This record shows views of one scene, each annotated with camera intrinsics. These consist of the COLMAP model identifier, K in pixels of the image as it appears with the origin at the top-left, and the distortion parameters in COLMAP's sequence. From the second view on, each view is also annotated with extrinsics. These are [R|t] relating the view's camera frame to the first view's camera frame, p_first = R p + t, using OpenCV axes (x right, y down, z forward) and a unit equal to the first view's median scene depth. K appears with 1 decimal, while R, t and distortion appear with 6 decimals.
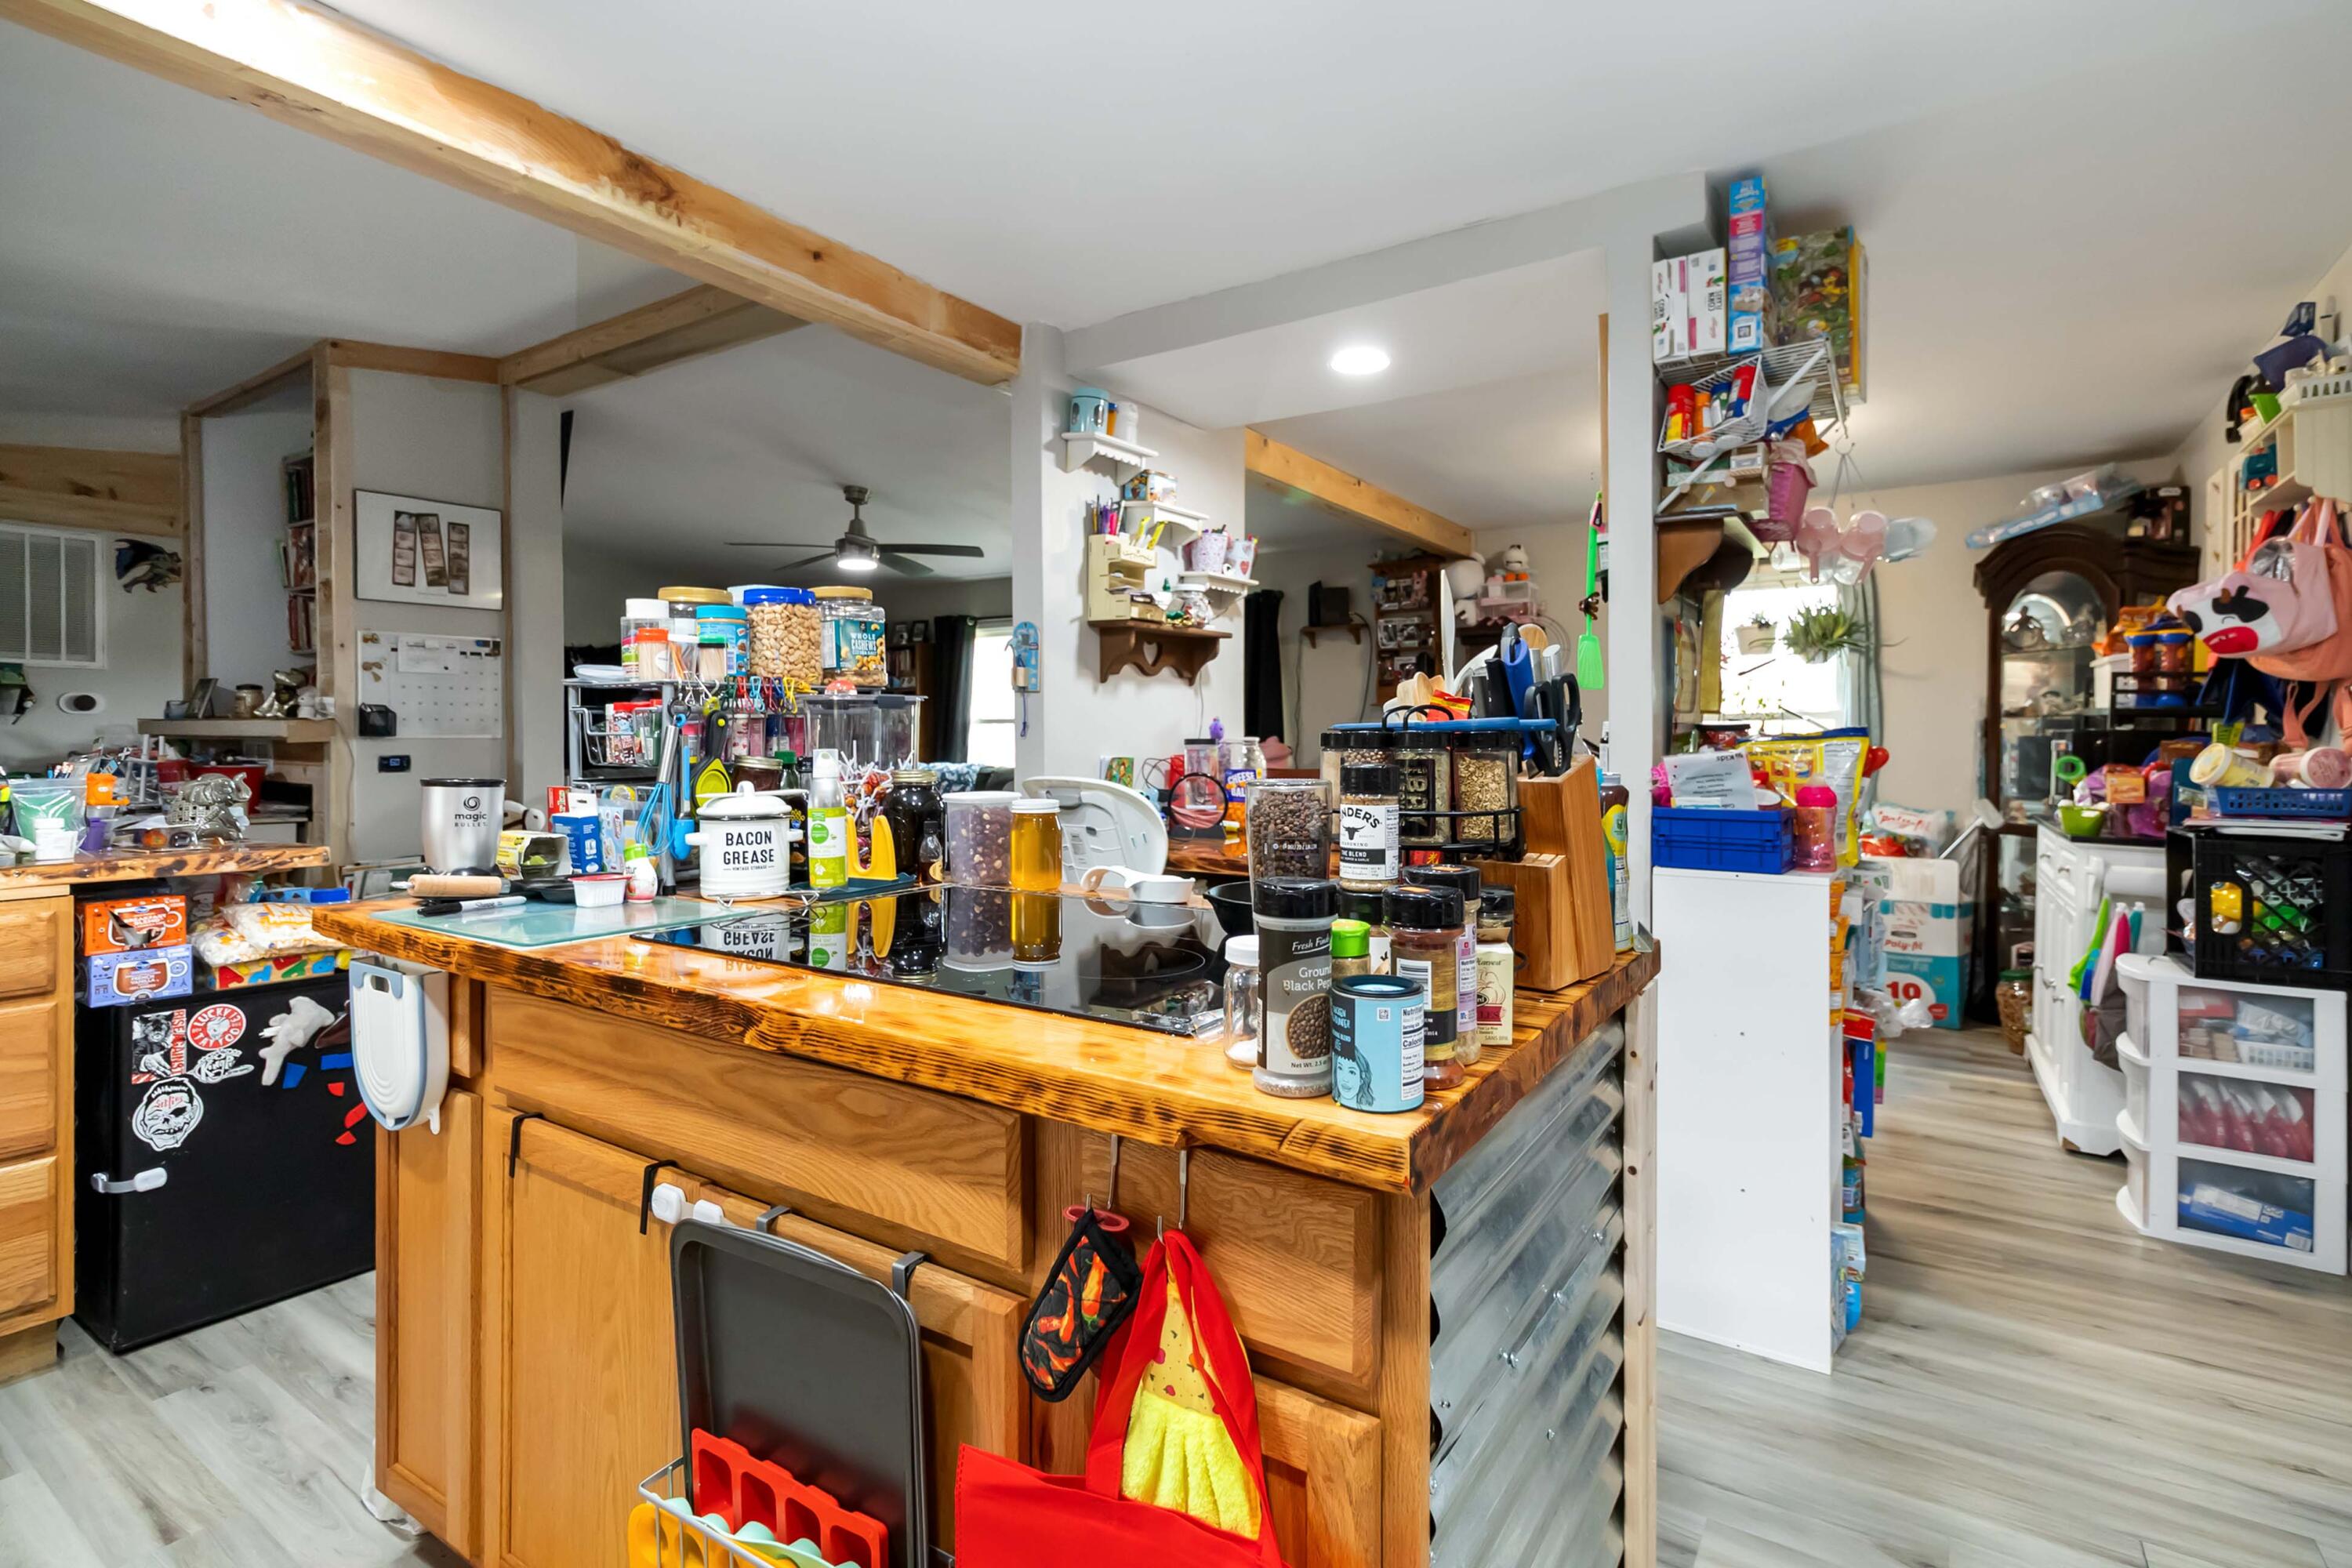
lens RADIAL K [[1126.6, 0, 1147.1], [0, 1126.6, 742.3], [0, 0, 1]] dist [-0.000494, 0.001141]
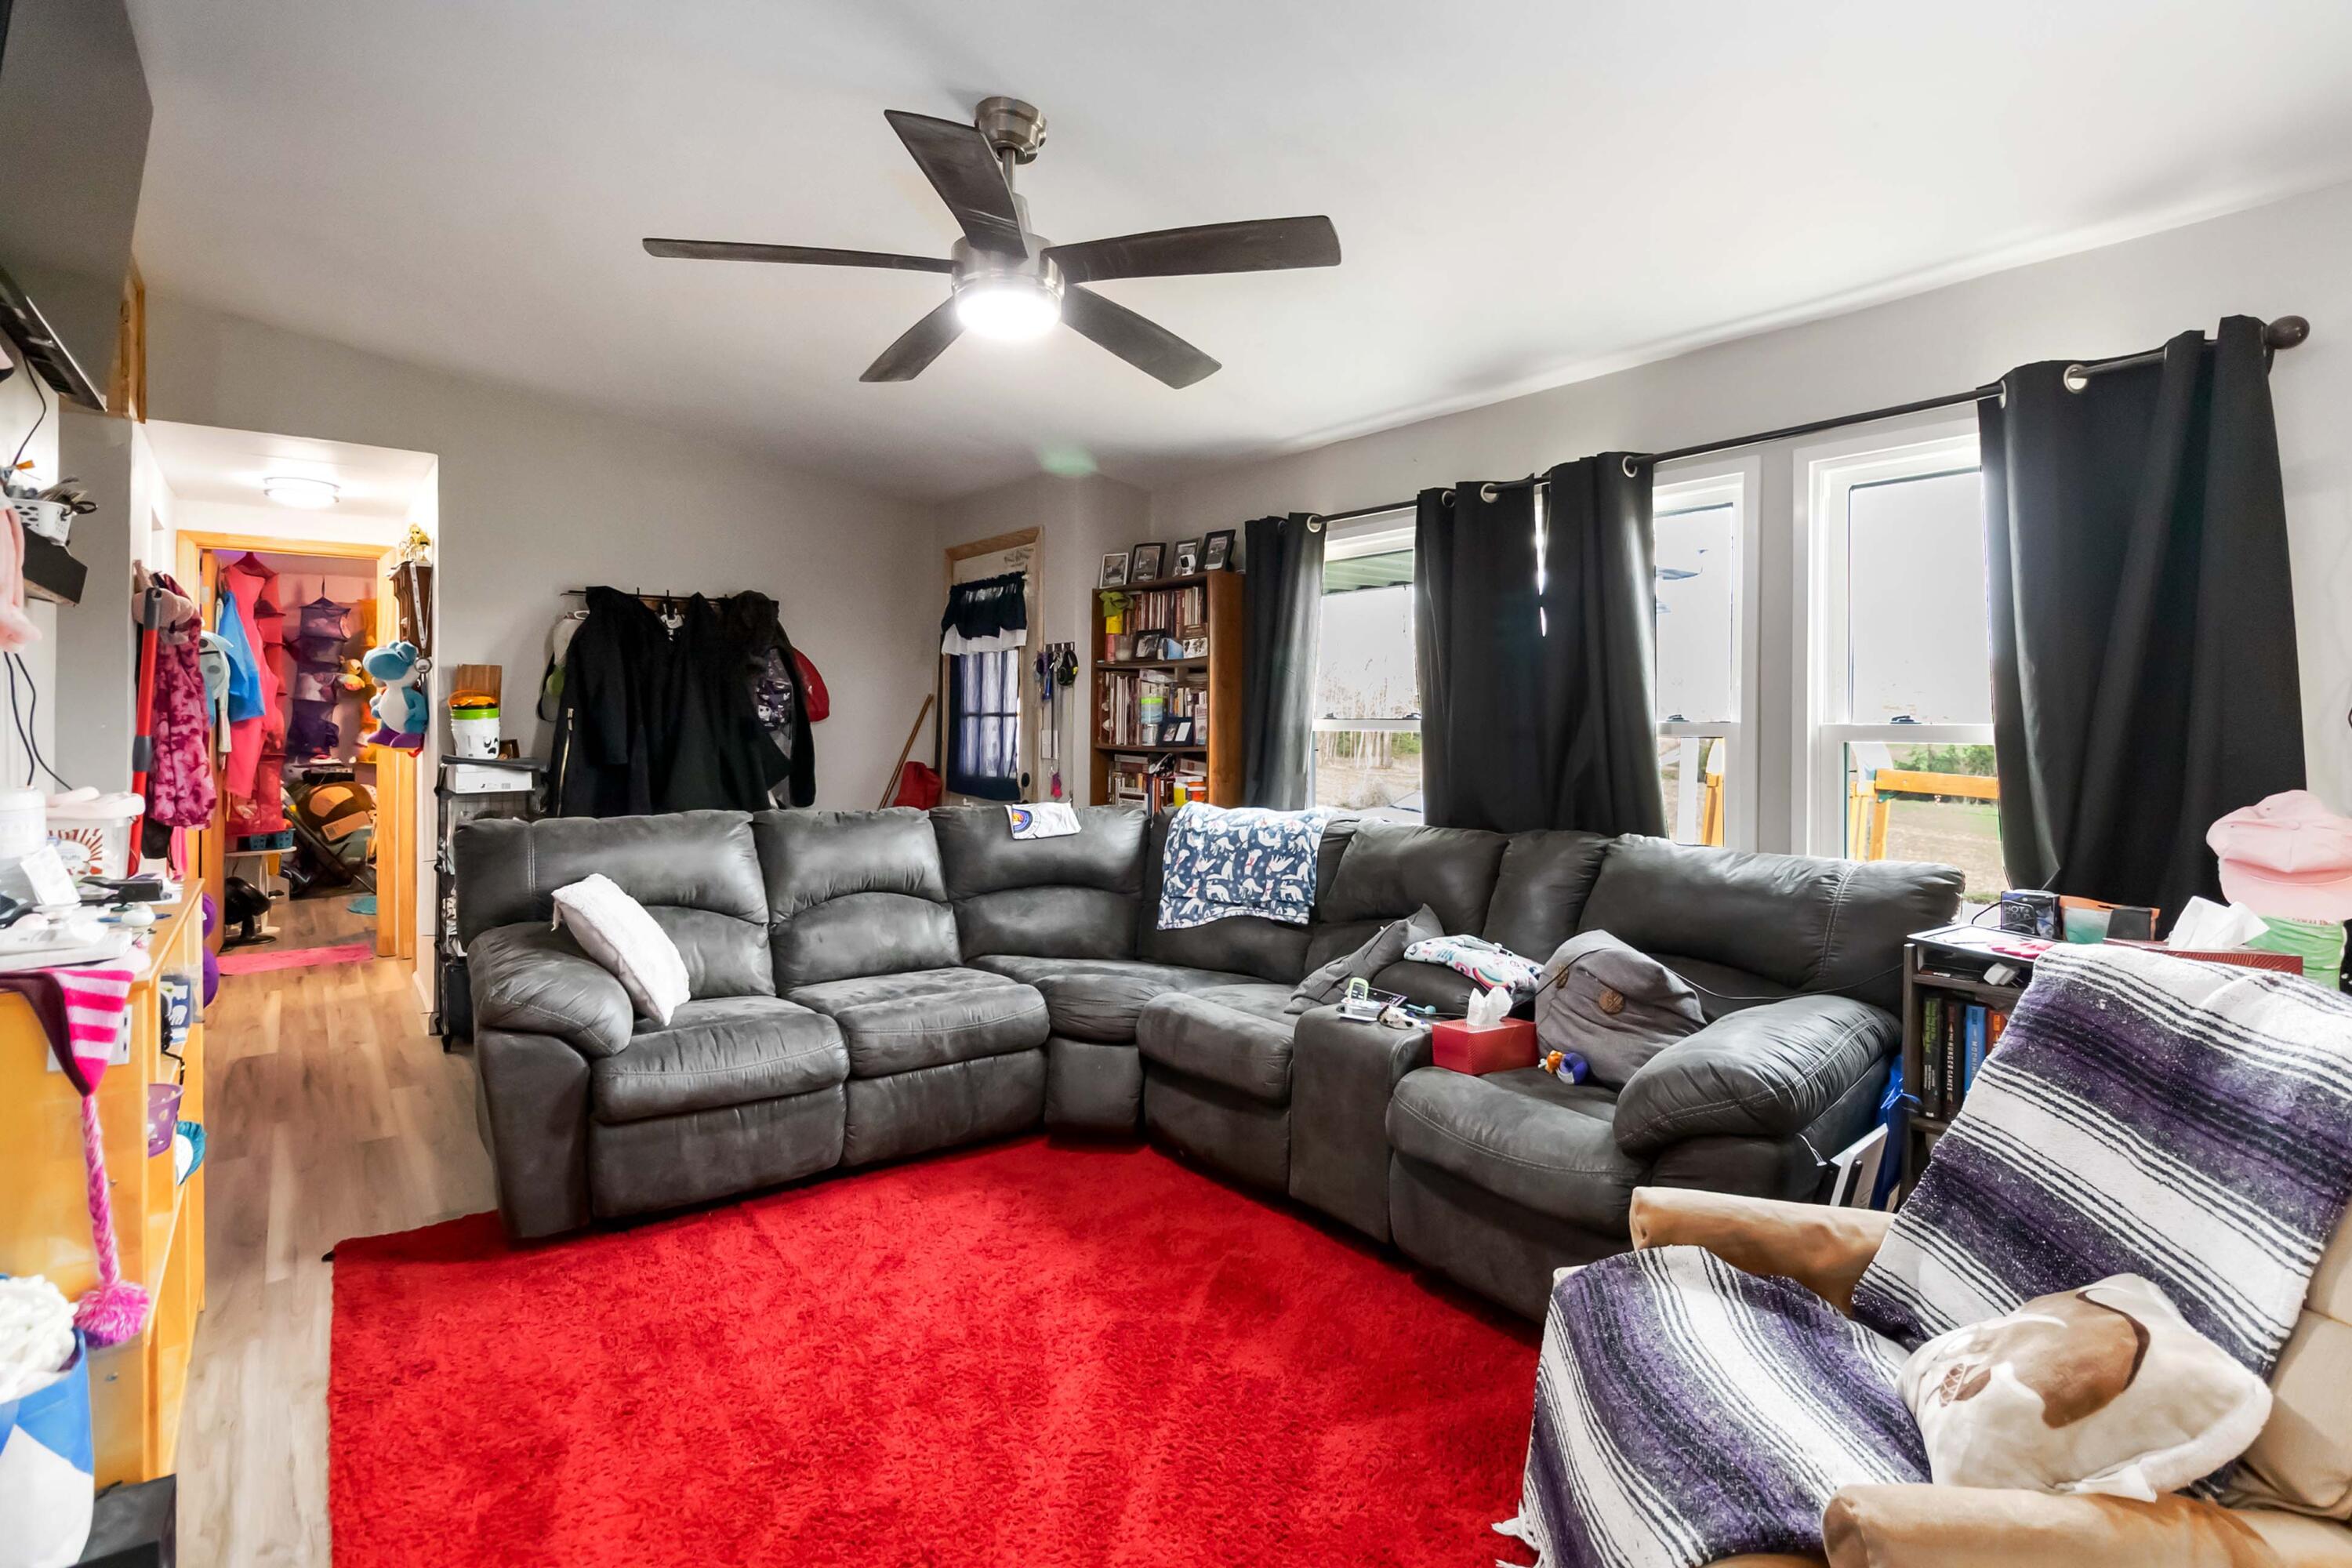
lens RADIAL K [[1126.6, 0, 1129.3], [0, 1126.6, 720.4], [0, 0, 1]] dist [-0.000494, 0.001141]
pose [[0.945478, 0.008555, -0.325572, -0.119342], [-0.012866, 0.999856, -0.011090, -0.023122], [0.325431, 0.014674, 0.945452, 0.844674]]
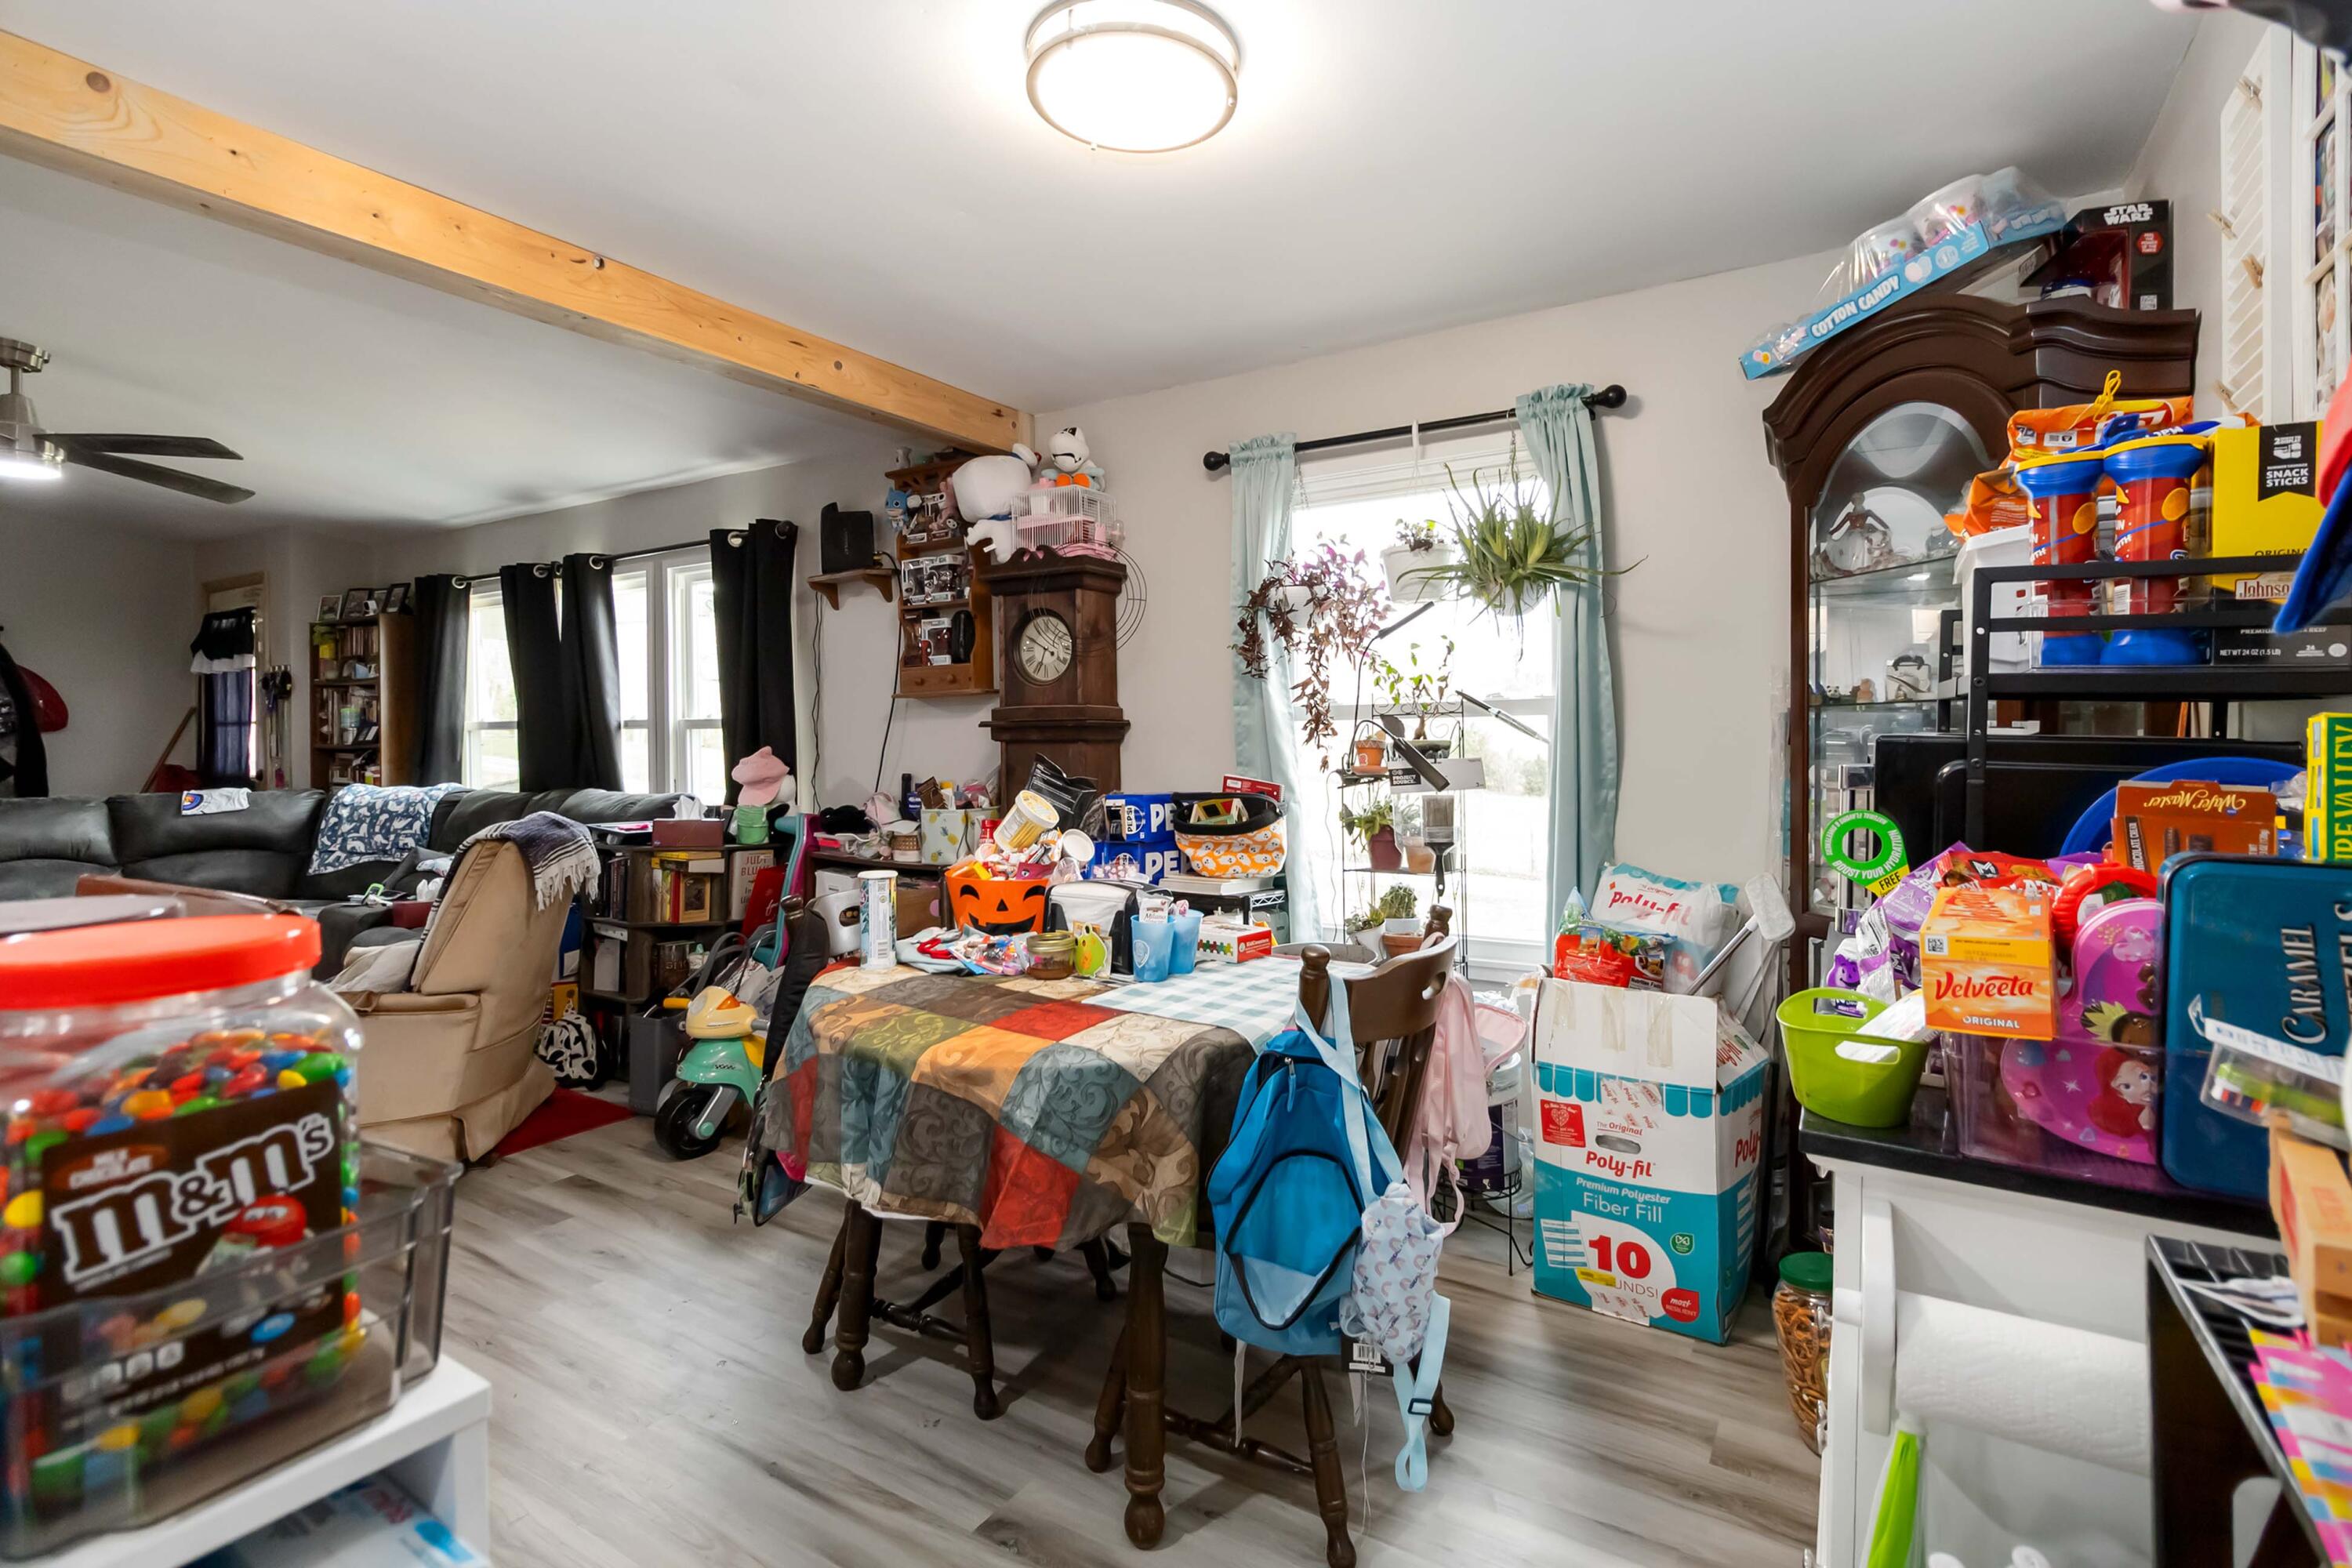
lens RADIAL K [[1126.6, 0, 1165.8], [0, 1126.6, 740.0], [0, 0, 1]] dist [-0.000494, 0.001141]
pose [[0.999412, -0.008321, 0.033262, 0.434097], [0.008384, 0.999963, -0.001751, -0.008326], [-0.033247, 0.002029, 0.999445, 0.483243]]
